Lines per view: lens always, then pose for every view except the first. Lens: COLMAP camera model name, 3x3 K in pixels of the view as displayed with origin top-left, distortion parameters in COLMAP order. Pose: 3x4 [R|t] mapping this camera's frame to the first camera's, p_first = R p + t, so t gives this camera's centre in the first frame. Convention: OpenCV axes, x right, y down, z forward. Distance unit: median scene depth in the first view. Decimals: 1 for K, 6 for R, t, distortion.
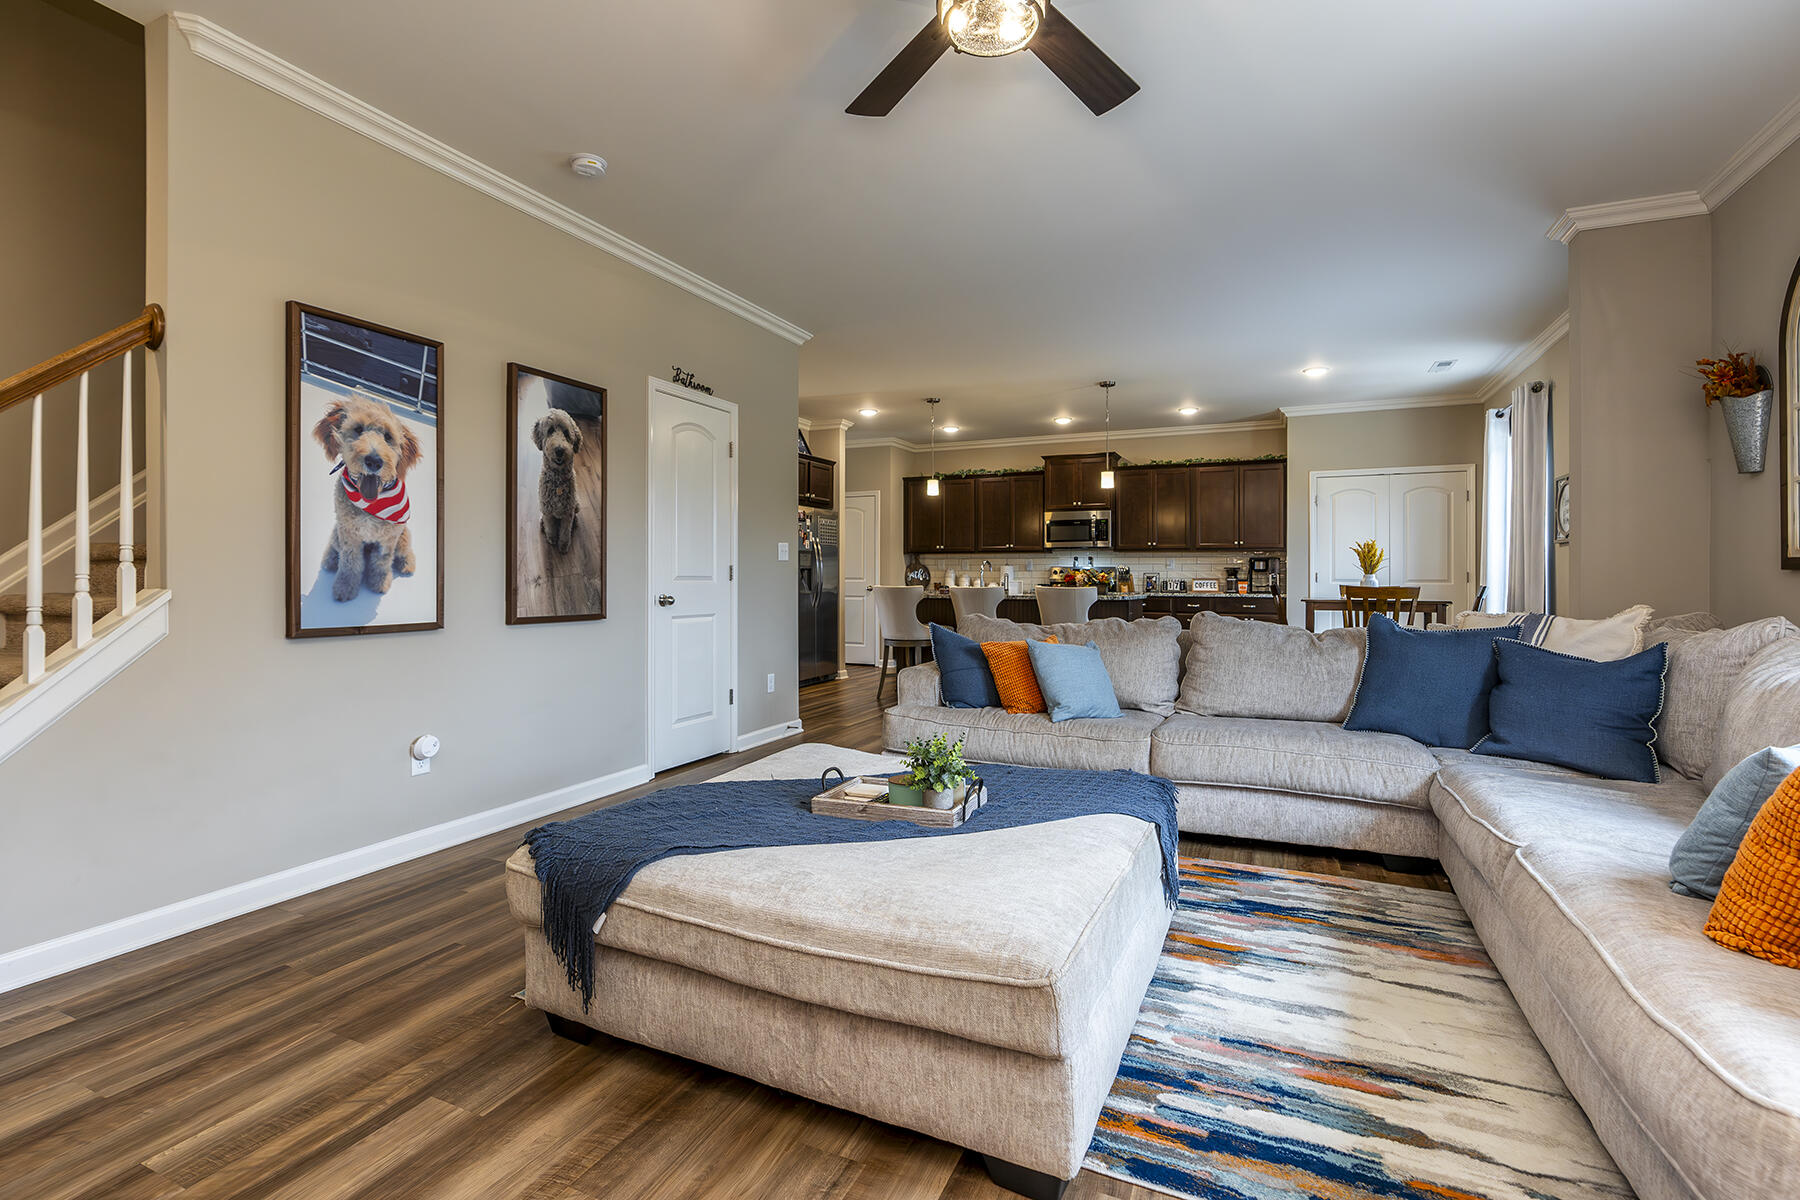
lens RADIAL K [[828.7, 0, 883.4], [0, 828.7, 576.2], [0, 0, 1]] dist [-0.006039, 0.001063]
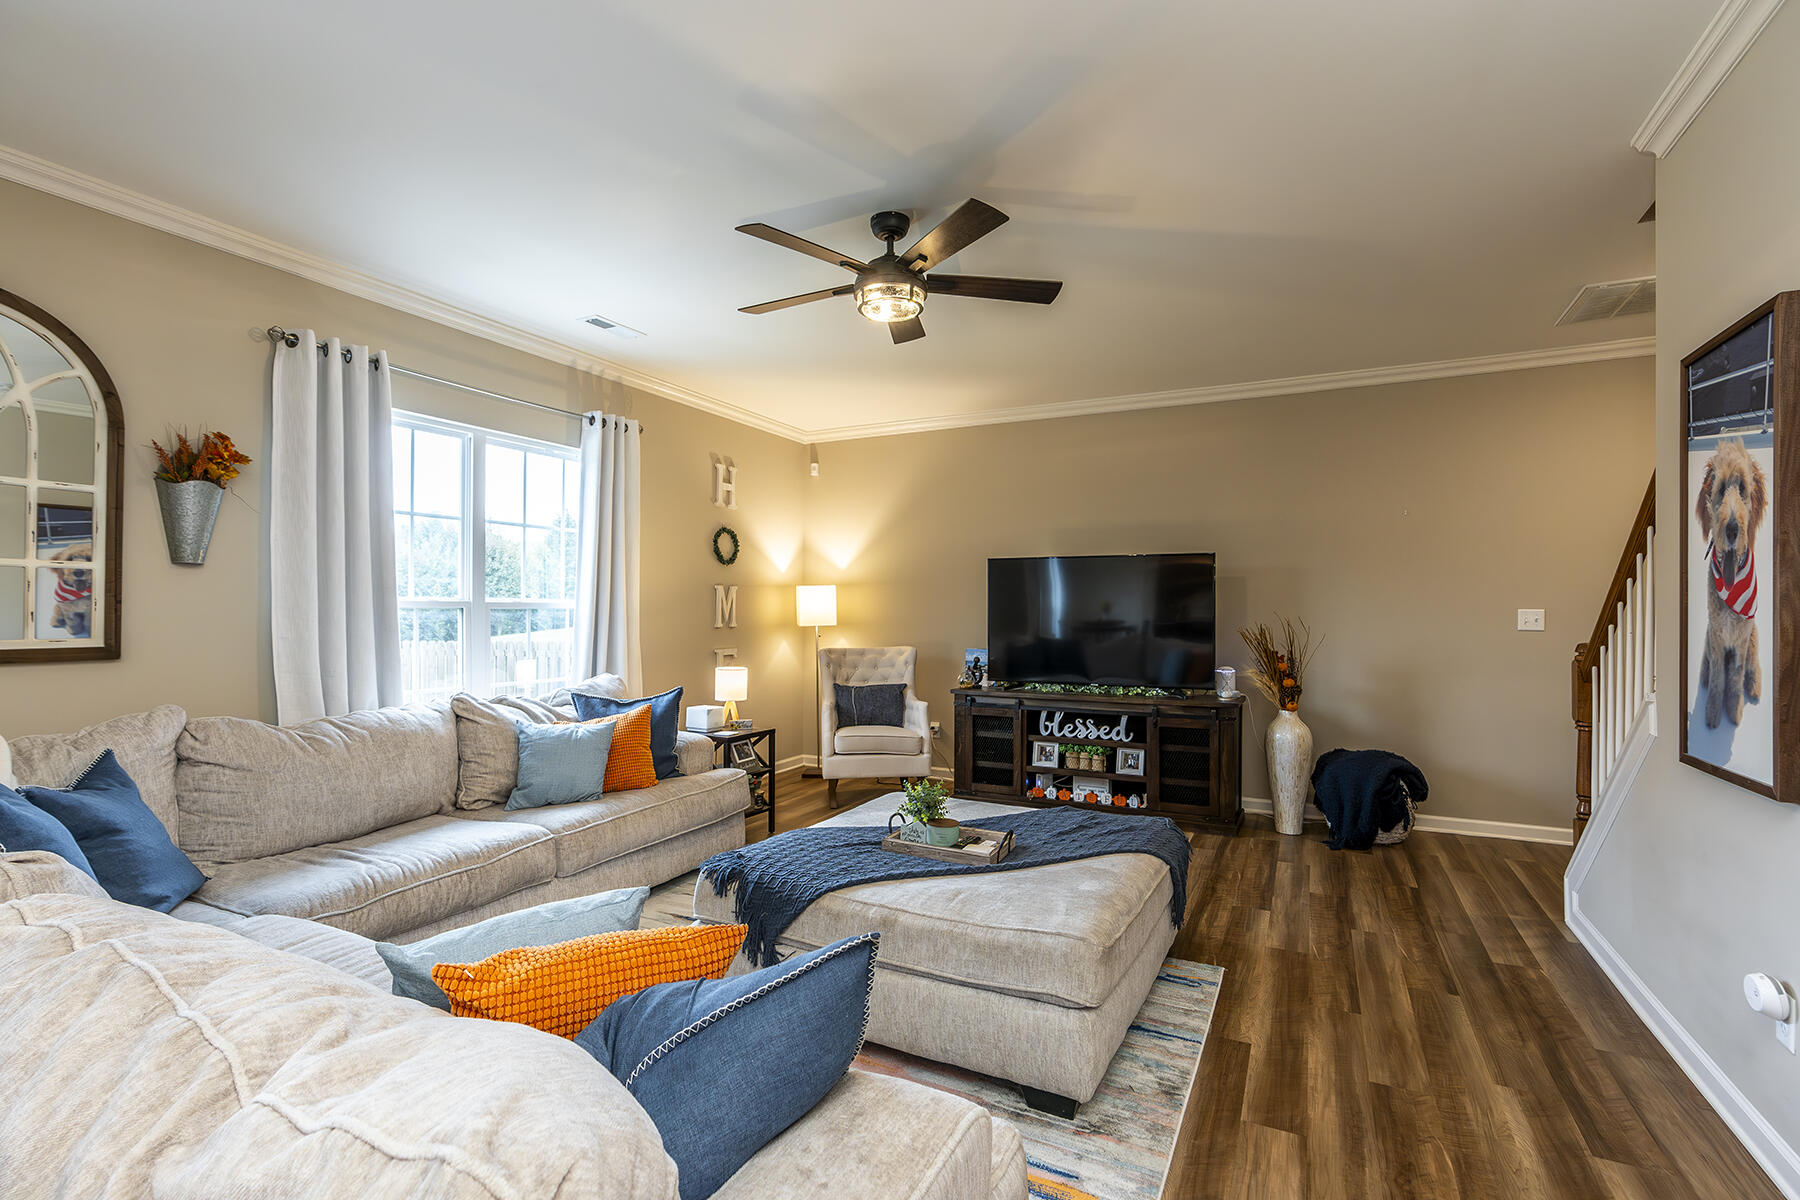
lens RADIAL K [[828.7, 0, 912.6], [0, 828.7, 606.8], [0, 0, 1]] dist [-0.006039, 0.001063]
pose [[-0.999996, -0.002781, -0.000081, 0.060304], [-0.002780, 0.999970, -0.007243, -0.068575], [0.000101, -0.007243, -0.999974, 1.682094]]
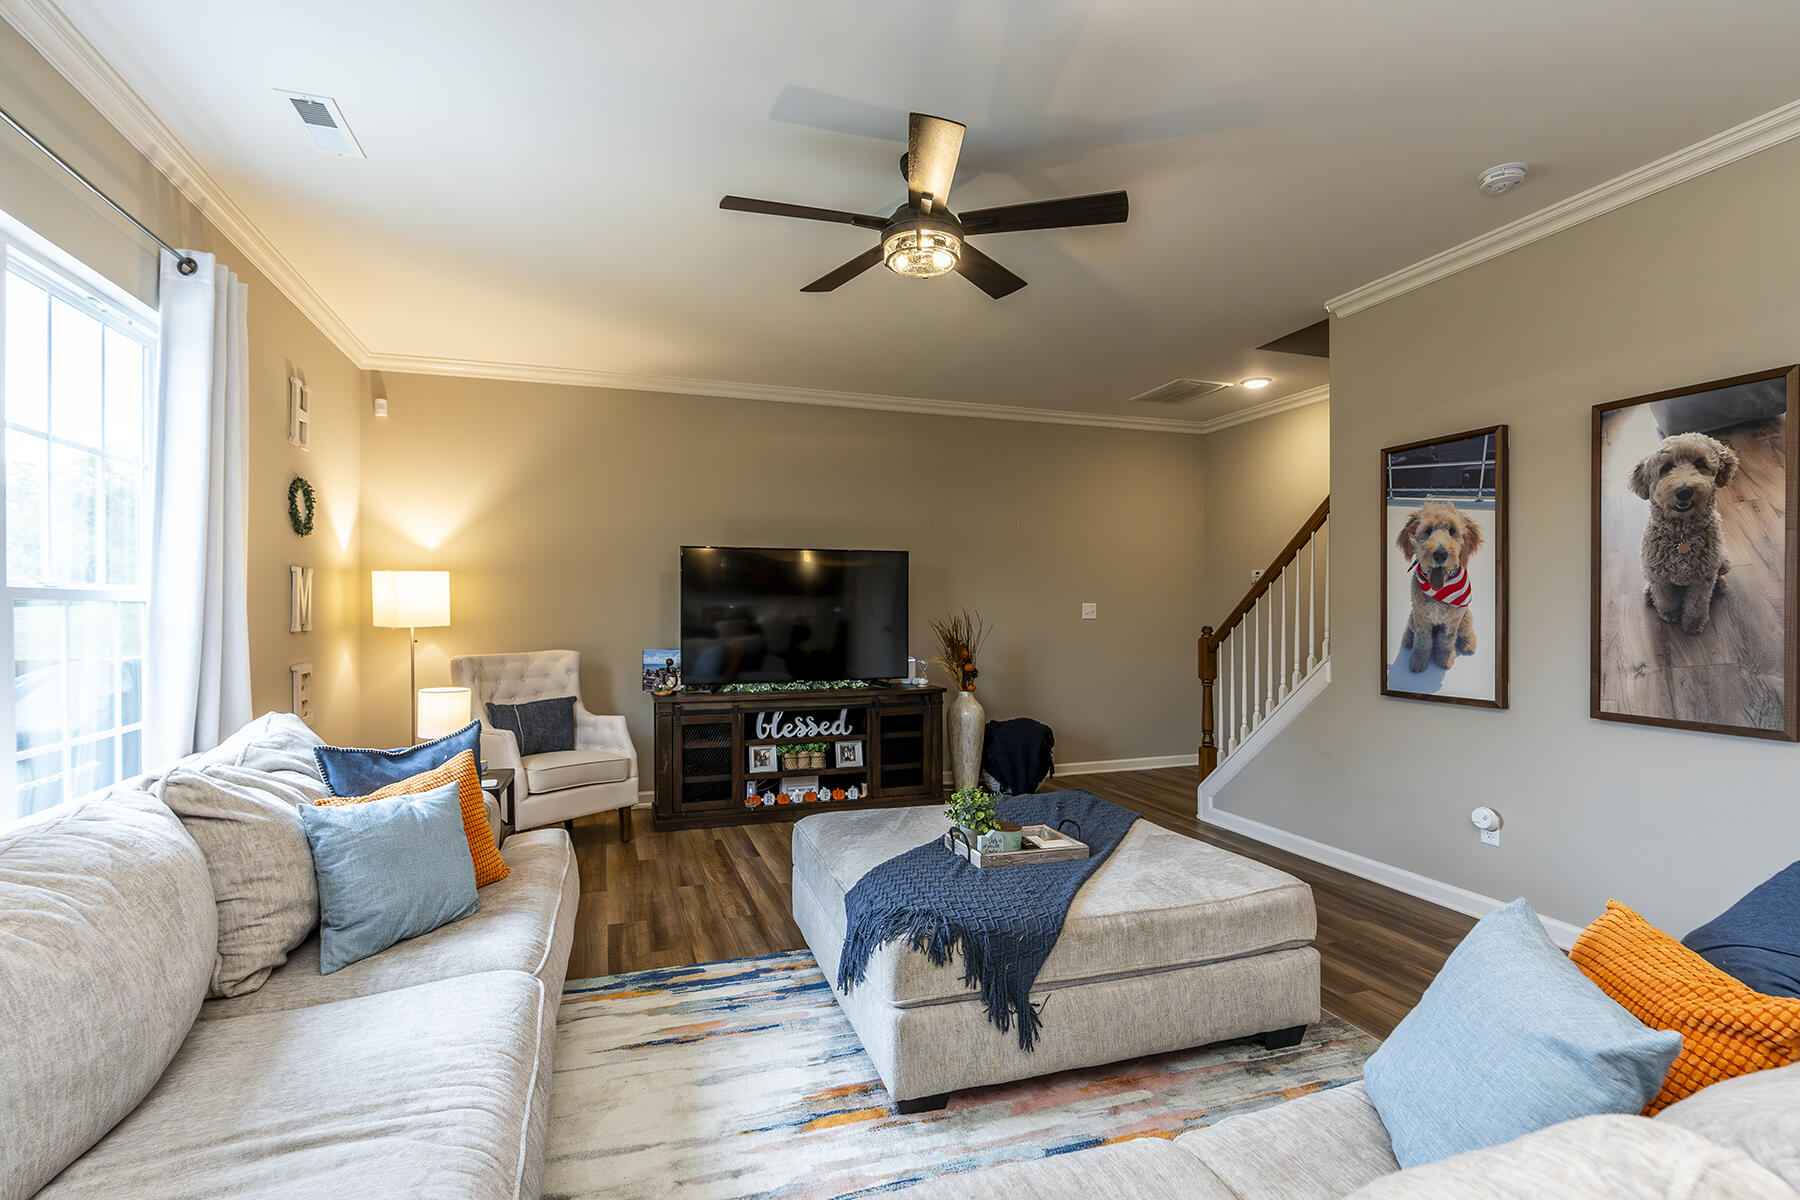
lens RADIAL K [[828.7, 0, 909.6], [0, 828.7, 606.6], [0, 0, 1]] dist [-0.006039, 0.001063]
pose [[-0.700414, -0.001309, -0.713736, 0.745586], [0.002800, 0.999986, -0.004581, -0.062770], [0.713731, -0.005207, -0.700400, 1.284200]]
